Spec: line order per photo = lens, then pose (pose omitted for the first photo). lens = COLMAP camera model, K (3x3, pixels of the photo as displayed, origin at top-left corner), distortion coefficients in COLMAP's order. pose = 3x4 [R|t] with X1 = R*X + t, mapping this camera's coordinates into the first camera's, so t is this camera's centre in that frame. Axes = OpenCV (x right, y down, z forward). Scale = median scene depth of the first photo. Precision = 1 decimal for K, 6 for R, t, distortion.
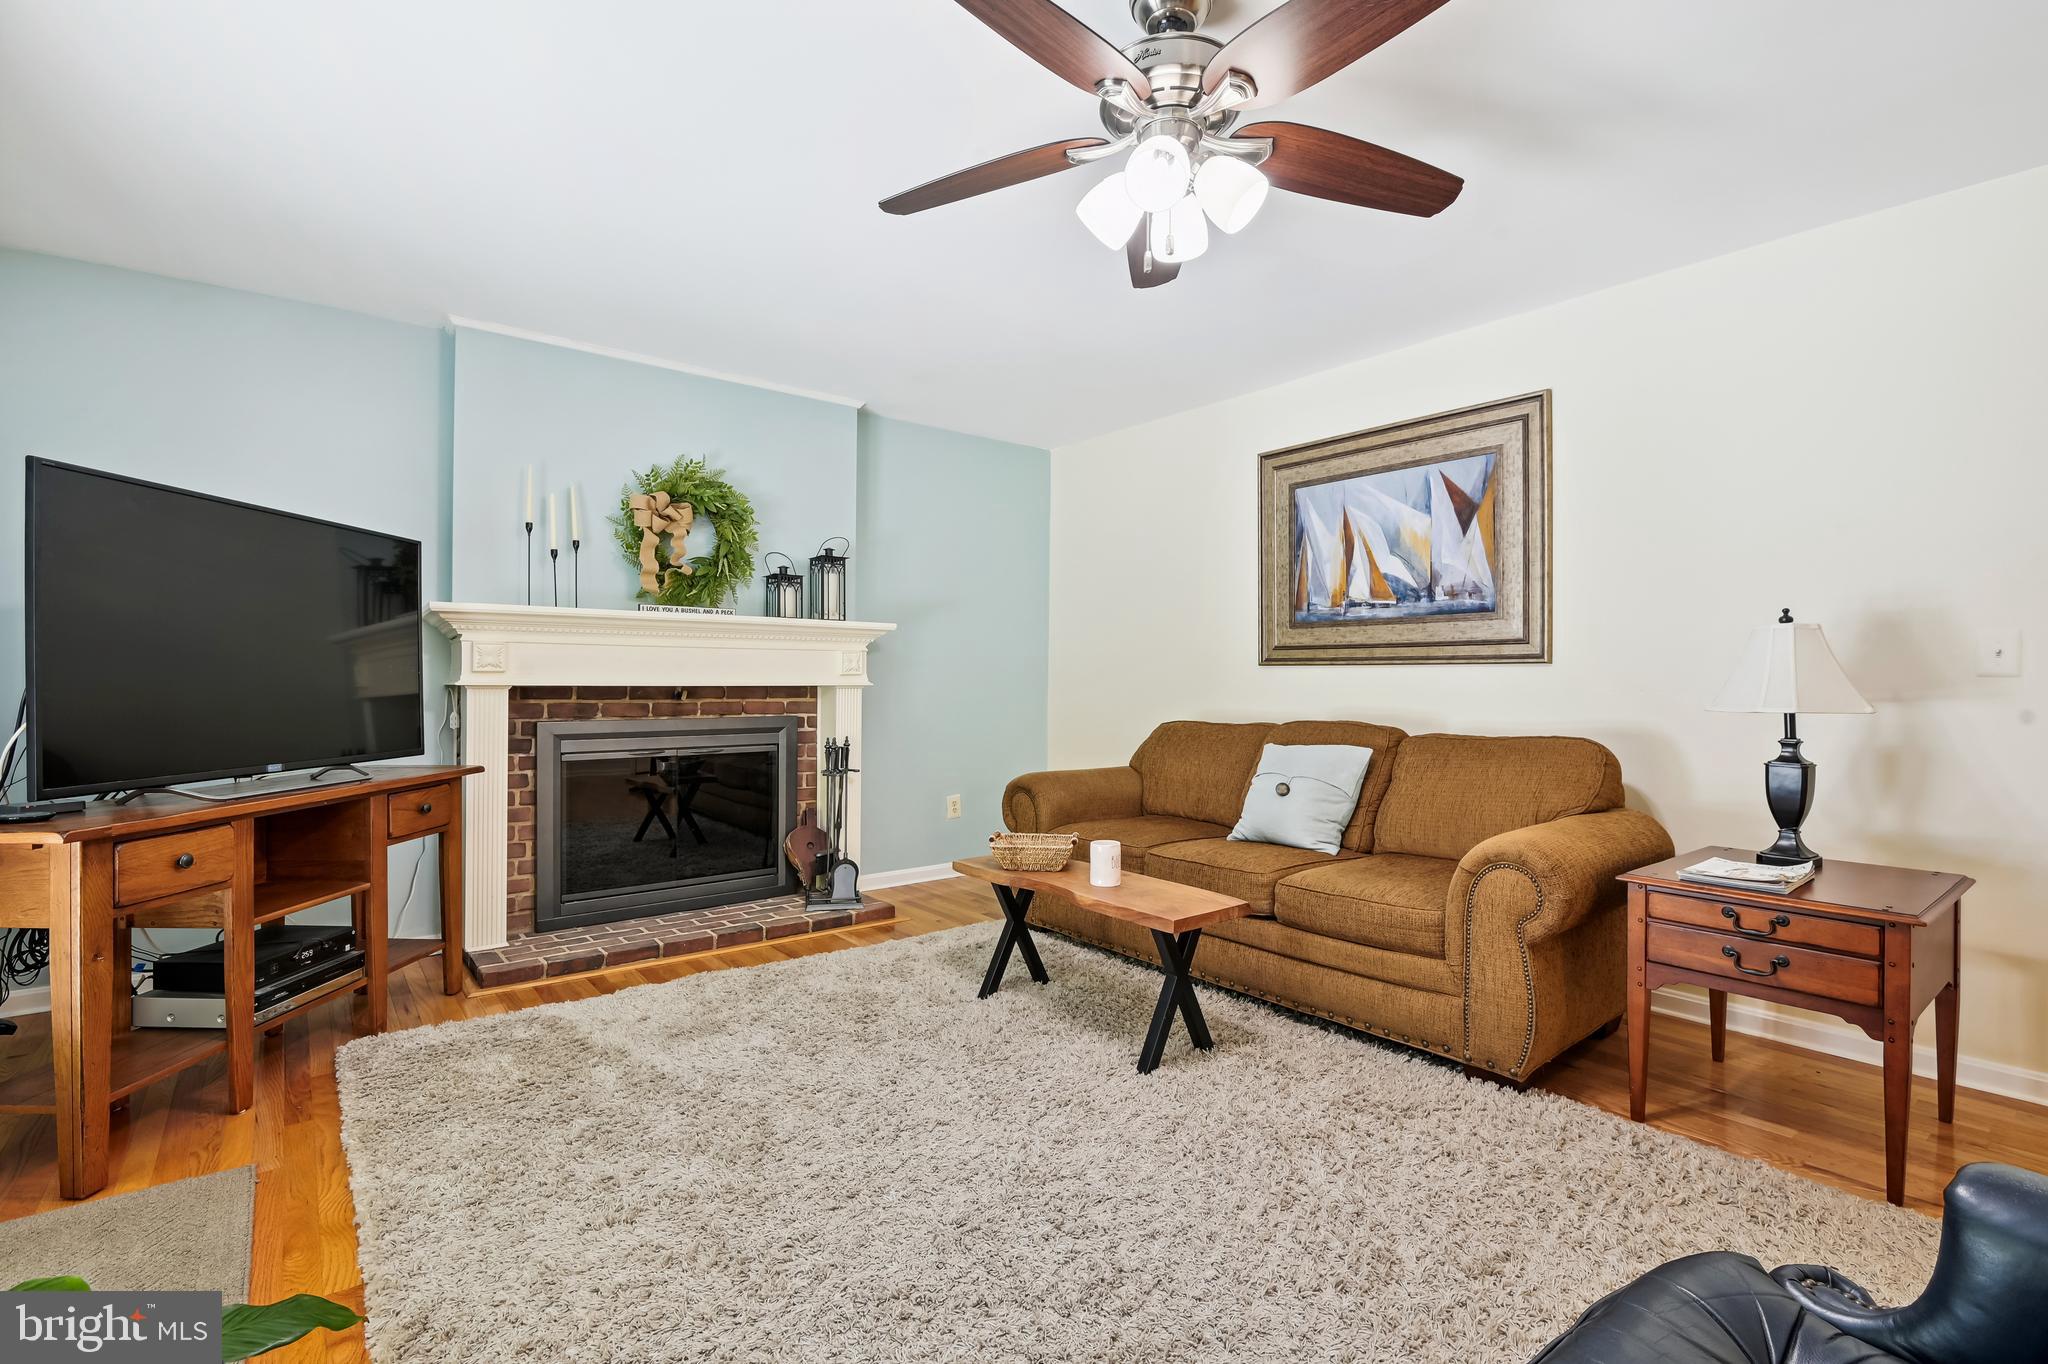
lens RADIAL K [[951.5, 0, 1029.6], [0, 951.5, 668.8], [0, 0, 1]] dist [-0.018991, -0.002620]
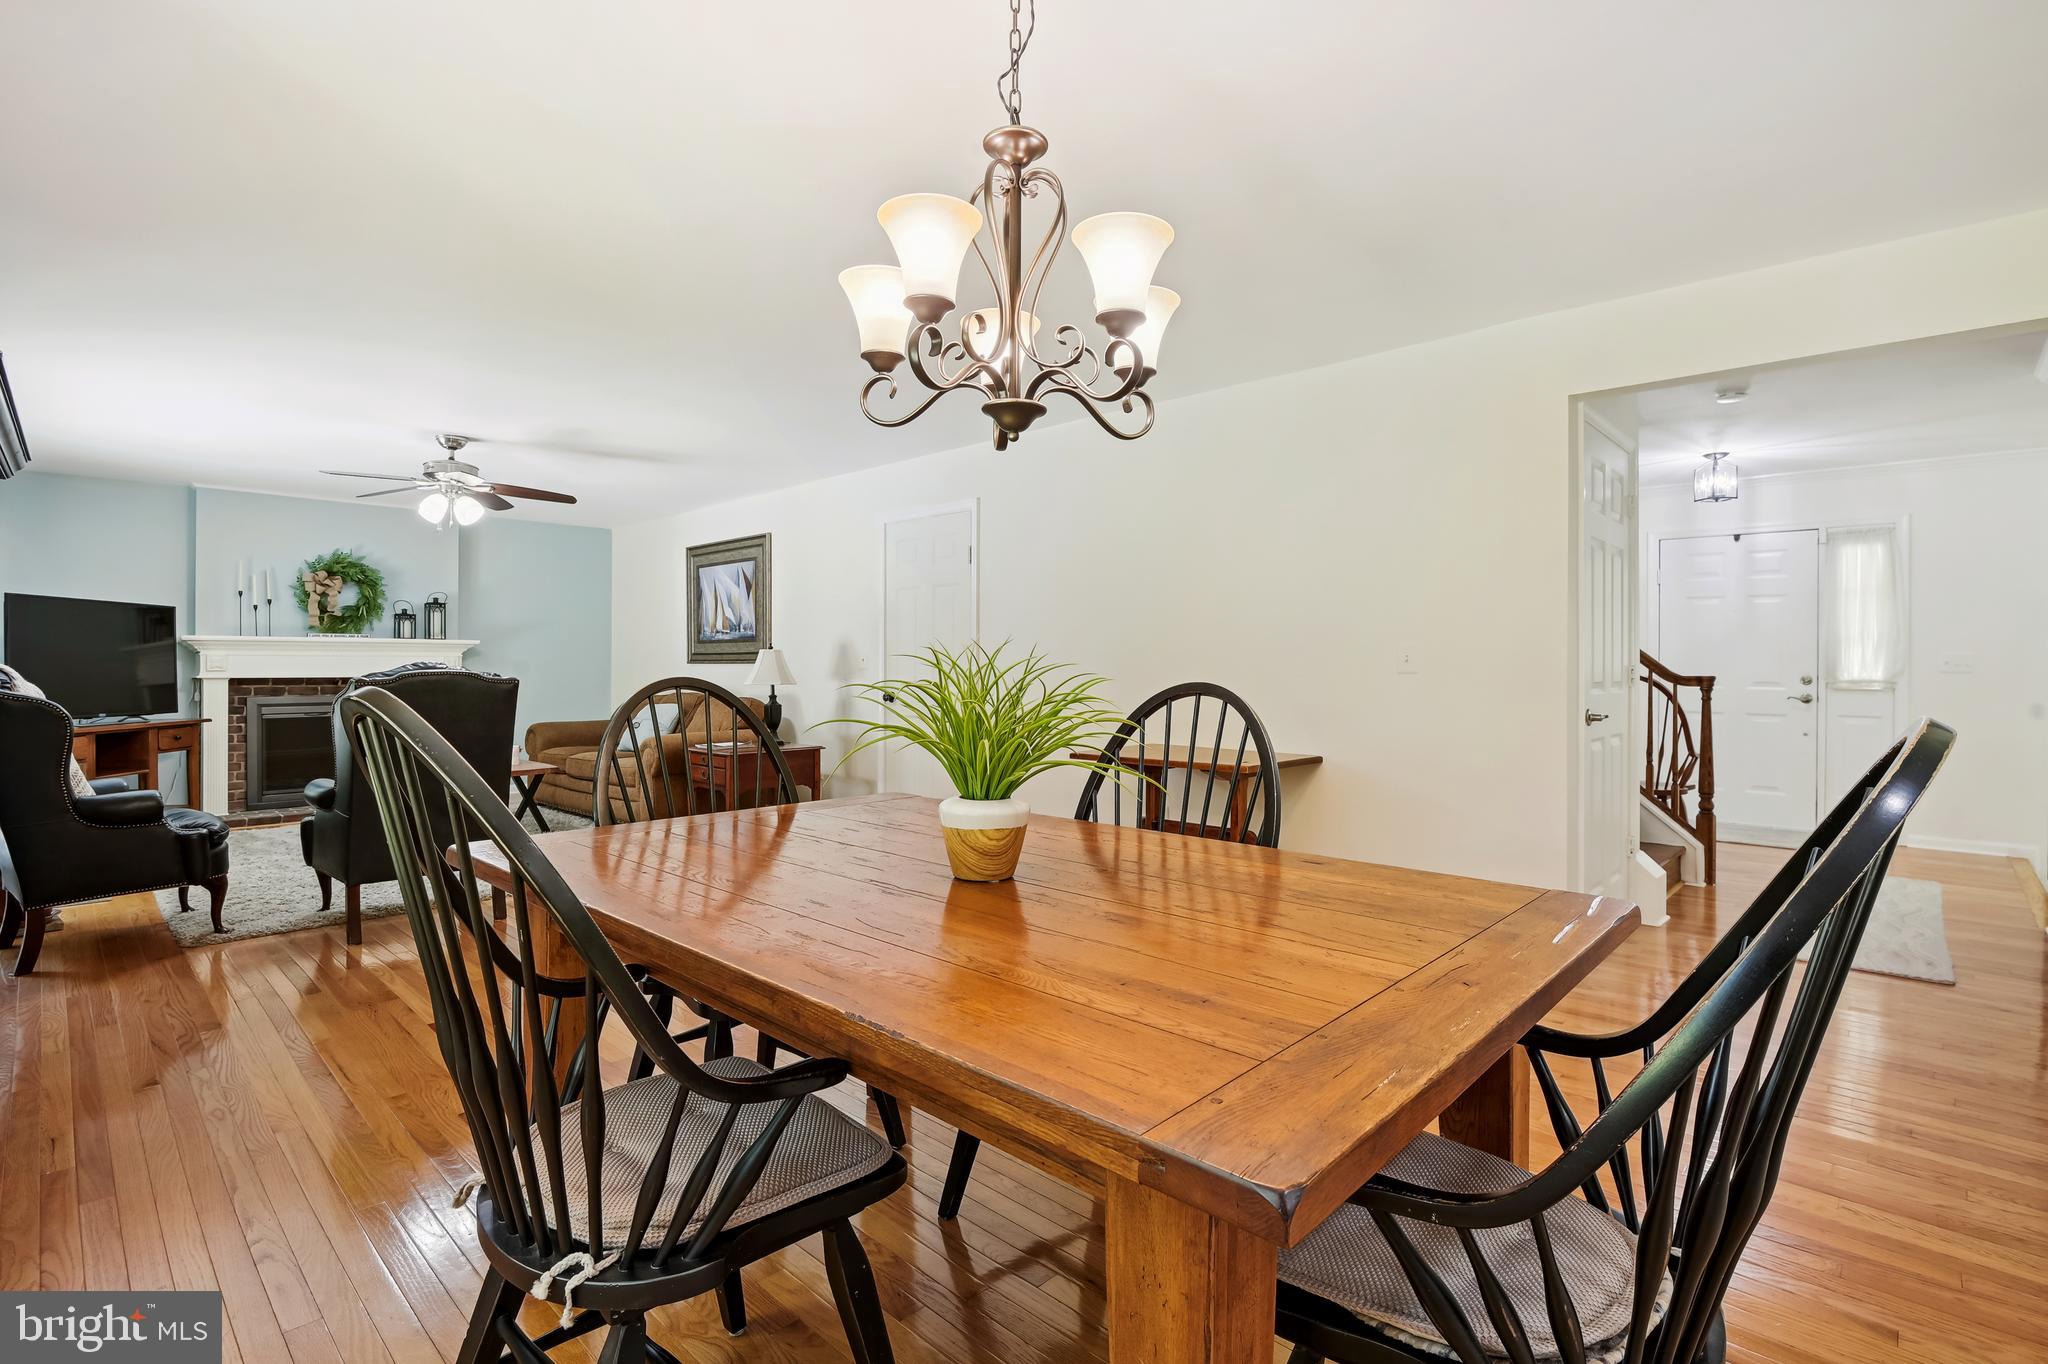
lens RADIAL K [[951.5, 0, 1023.7], [0, 951.5, 660.9], [0, 0, 1]] dist [-0.018991, -0.002620]
pose [[0.988715, -0.004680, 0.149736, 0.696690], [0.004046, 0.999982, 0.004541, -0.017009], [-0.149754, -0.003884, 0.988716, -1.025227]]
